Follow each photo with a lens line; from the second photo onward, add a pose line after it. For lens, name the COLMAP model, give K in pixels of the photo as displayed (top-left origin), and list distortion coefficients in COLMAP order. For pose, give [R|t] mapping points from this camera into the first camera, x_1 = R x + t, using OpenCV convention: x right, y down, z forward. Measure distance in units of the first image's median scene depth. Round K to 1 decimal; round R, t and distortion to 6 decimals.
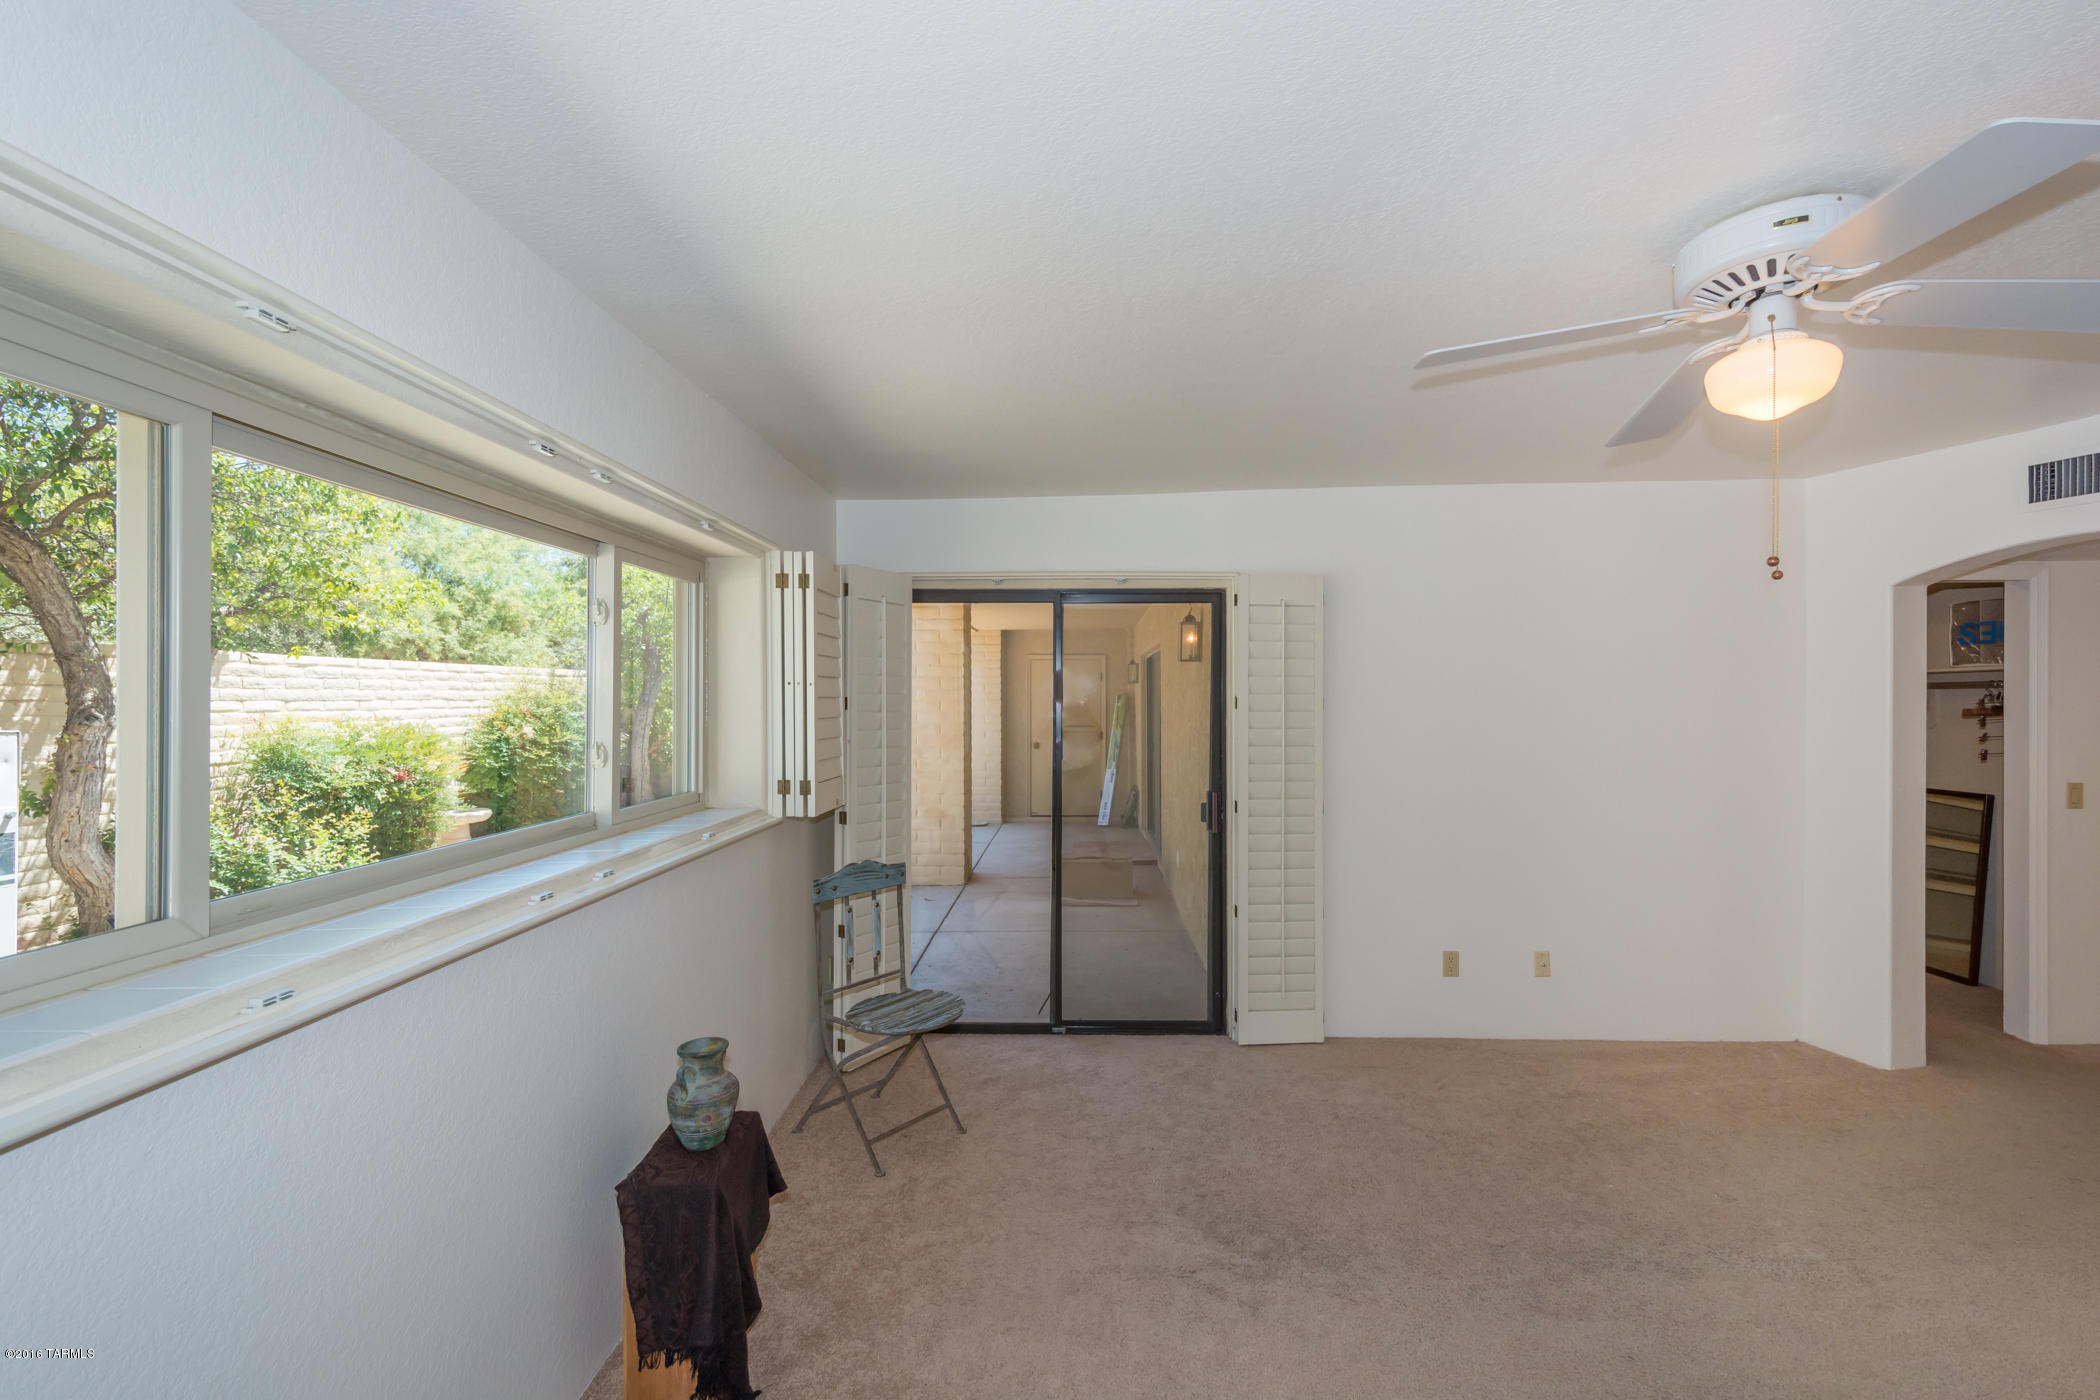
lens RADIAL K [[924.9, 0, 1052.3], [0, 924.9, 704.8], [0, 0, 1]] dist [0.002680, 0.000041]
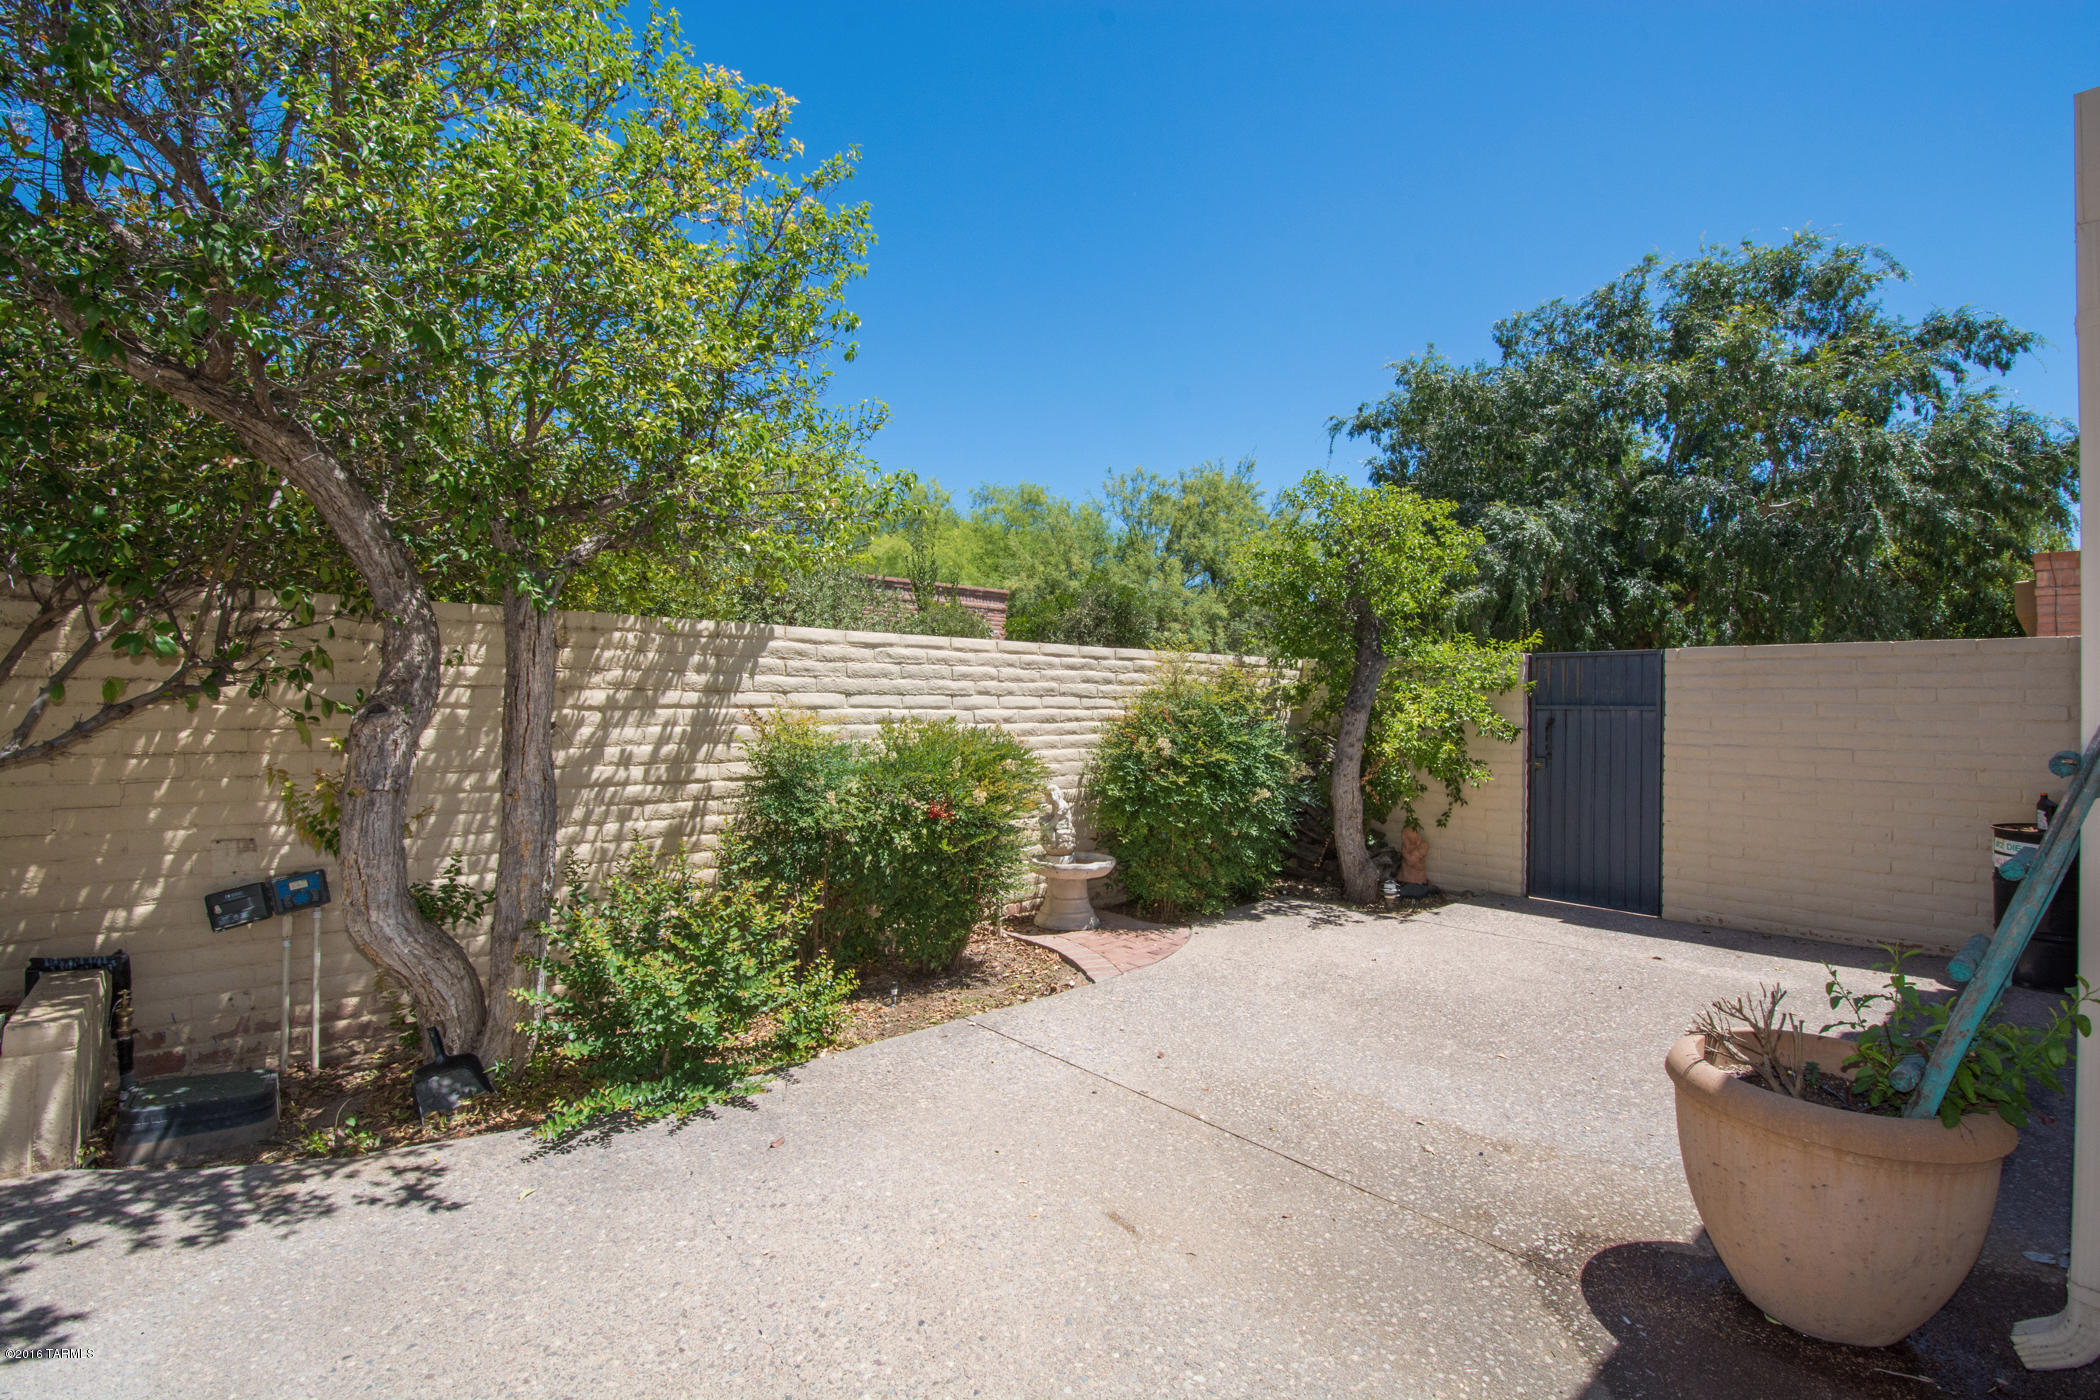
lens RADIAL K [[924.9, 0, 1054.6], [0, 924.9, 703.9], [0, 0, 1]] dist [0.002680, 0.000041]
pose [[0.693313, 0.010698, -0.720557, -0.151467], [-0.016706, 0.999860, -0.001230, 0.001808], [0.720443, 0.012890, 0.693395, 0.495437]]
